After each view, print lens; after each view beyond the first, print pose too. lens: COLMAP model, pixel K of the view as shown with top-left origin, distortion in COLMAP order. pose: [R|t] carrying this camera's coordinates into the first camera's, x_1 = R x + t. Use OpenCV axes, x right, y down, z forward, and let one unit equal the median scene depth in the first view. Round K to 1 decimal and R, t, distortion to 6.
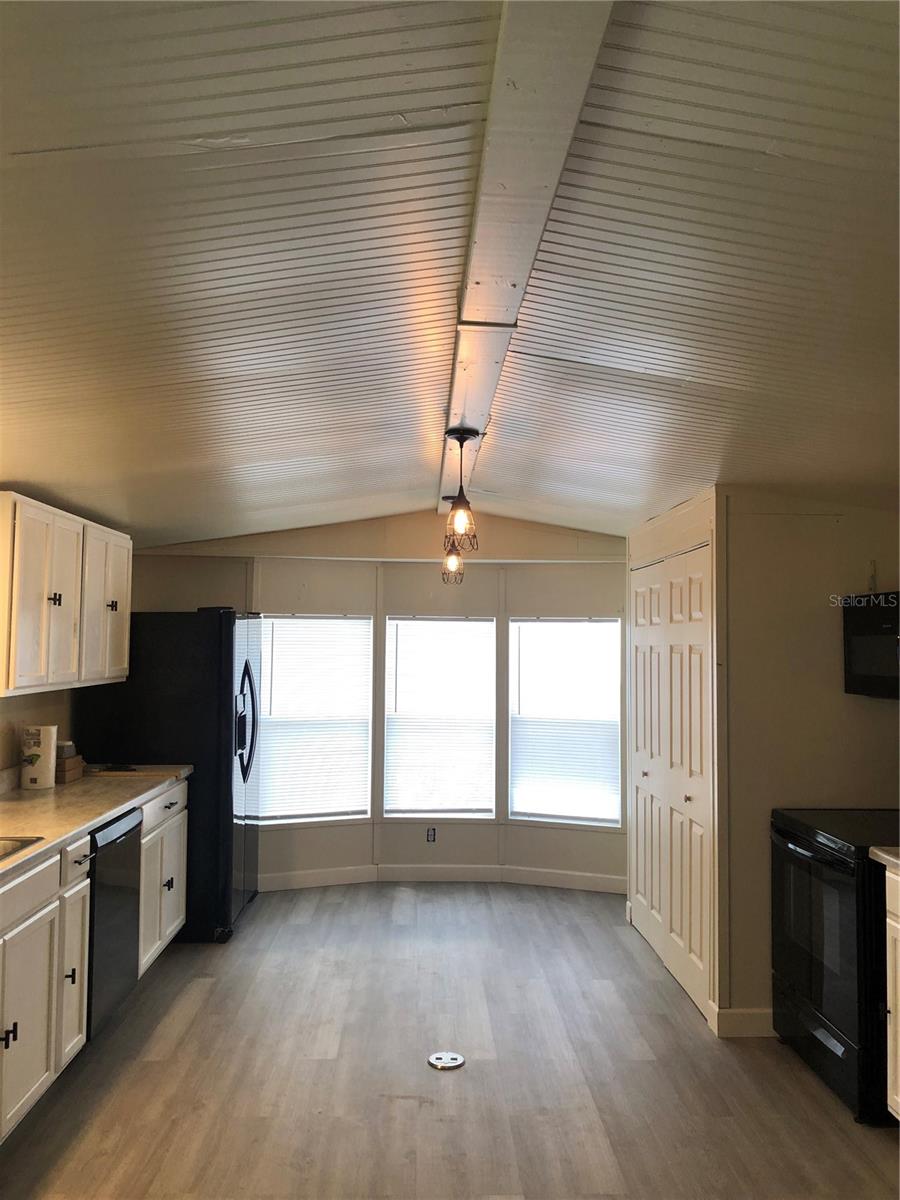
lens RADIAL K [[974.3, 0, 449.0], [0, 974.3, 583.6], [0, 0, 1]] dist [0.062893, -0.087654]
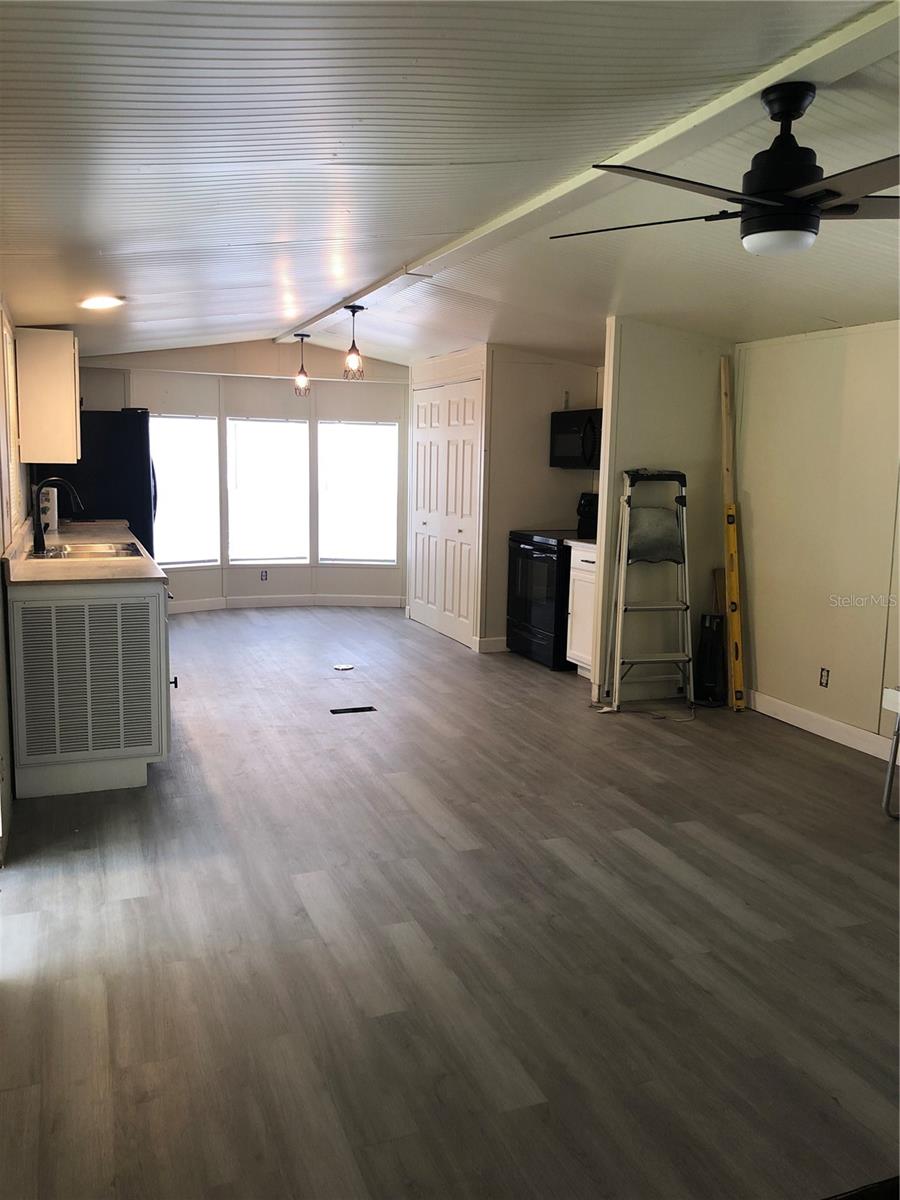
lens RADIAL K [[980.2, 0, 450.0], [0, 980.2, 600.0], [0, 0, 1]] dist [0.037980, -0.064093]
pose [[0.944389, -0.038290, 0.326595, -0.295566], [-0.031491, 0.978102, 0.205732, -0.011728], [-0.327320, -0.204576, 0.922502, -0.522976]]
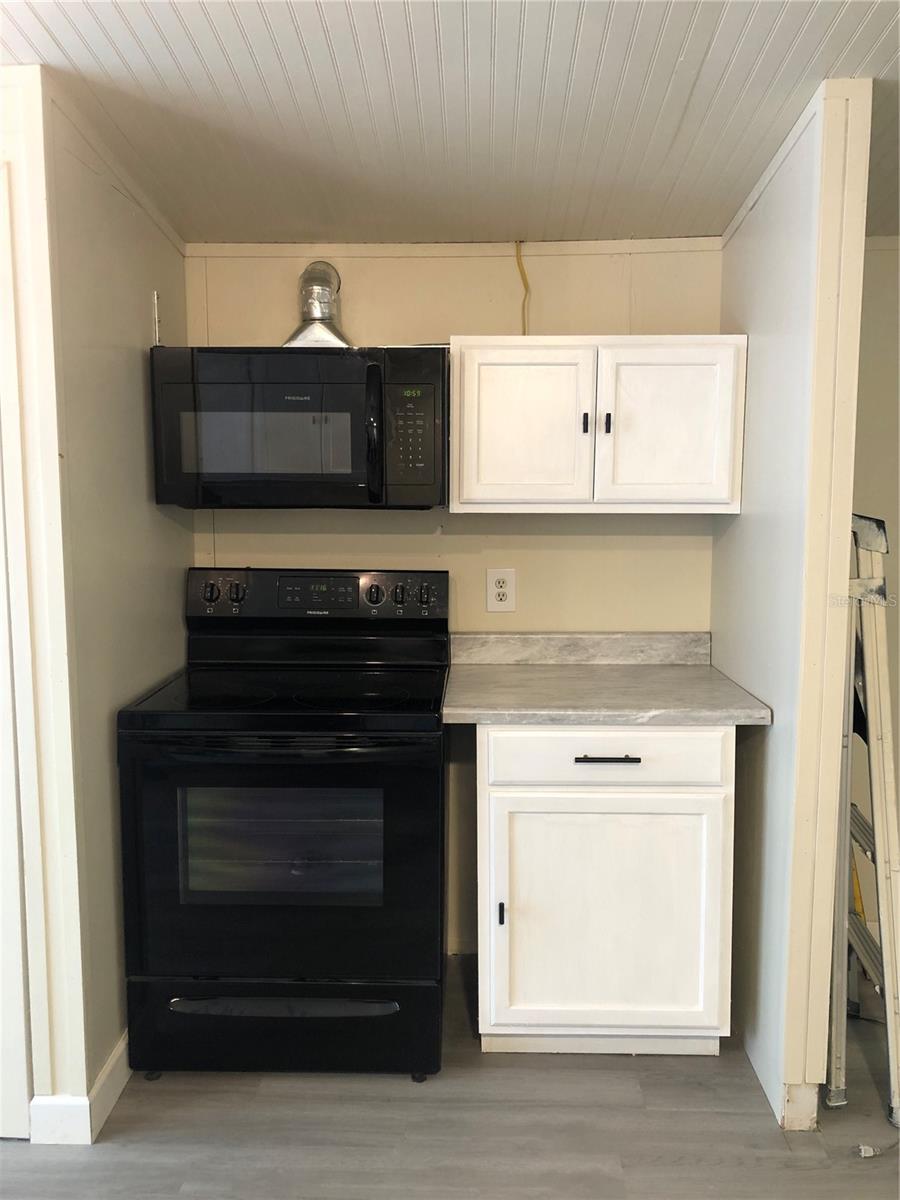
lens RADIAL K [[980.2, 0, 450.0], [0, 980.2, 600.0], [0, 0, 1]] dist [0.037980, -0.064093]
pose [[0.050468, -0.125576, 0.990799, -0.171724], [-0.067749, 0.989348, 0.128843, 0.062775], [-0.996425, -0.073628, 0.041422, 0.630716]]
